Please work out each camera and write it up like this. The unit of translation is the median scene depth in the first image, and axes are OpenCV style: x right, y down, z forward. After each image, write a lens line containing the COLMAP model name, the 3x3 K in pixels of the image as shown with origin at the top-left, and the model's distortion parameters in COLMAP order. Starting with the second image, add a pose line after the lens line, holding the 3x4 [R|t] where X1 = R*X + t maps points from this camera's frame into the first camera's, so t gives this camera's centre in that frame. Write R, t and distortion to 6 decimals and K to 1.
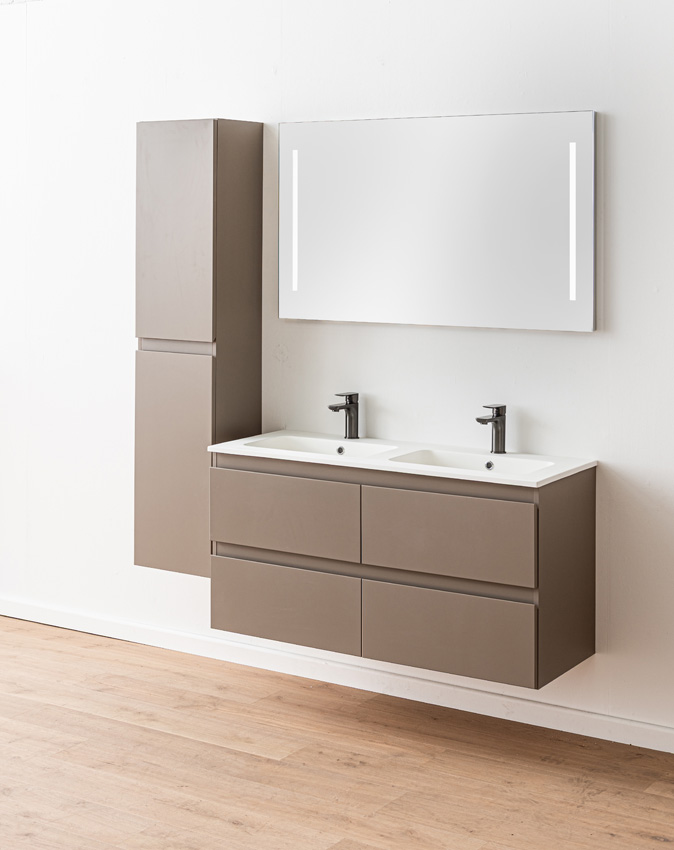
lens RADIAL K [[1440.4, 0, 336.3], [0, 1440.4, 389.6], [0, 0, 1]] dist [0.001010, 0.038289]
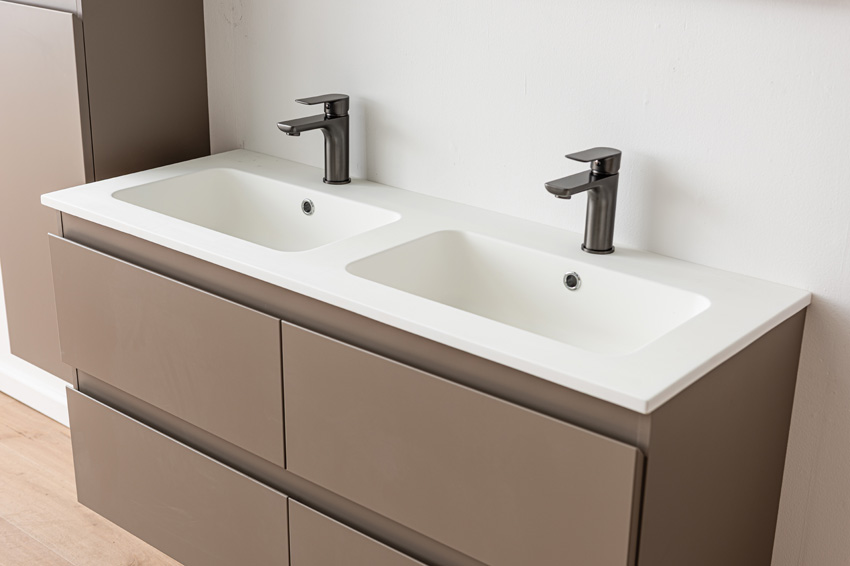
lens RADIAL K [[1151.9, 0, 425.0], [0, 1151.9, 283.0], [0, 0, 1]] dist [-0.005213, -0.008339]
pose [[0.990216, 0.064164, -0.123920, 0.109025], [-0.032917, 0.970360, 0.239410, -0.036250], [0.135609, -0.232989, 0.962978, 0.655154]]
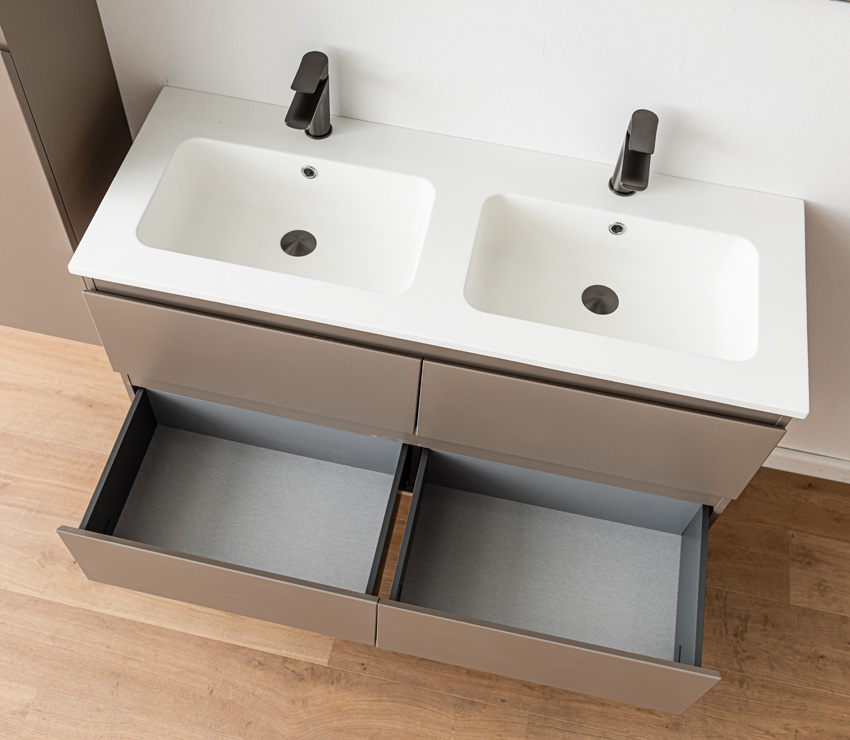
lens RADIAL K [[953.9, 0, 383.7], [0, 953.9, 372.9], [0, 0, 1]] dist [-0.007457, -0.015242]
pose [[0.942829, -0.264813, 0.202354, -0.068751], [0.012791, 0.635472, 0.772018, -0.202590], [-0.333030, -0.725292, 0.602529, 0.795642]]
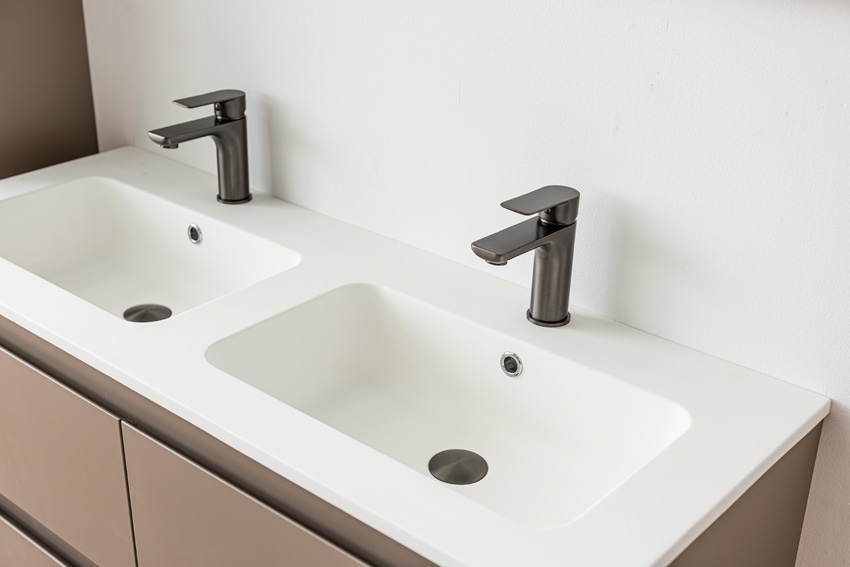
lens RADIAL K [[1110.9, 0, 425.0], [0, 1110.9, 283.5], [0, 0, 1]] dist [-0.019525, -0.025147]
pose [[0.988289, 0.082218, -0.128551, 0.122820], [-0.037320, 0.947081, 0.318817, -0.054448], [0.147961, -0.310286, 0.939058, 0.773646]]
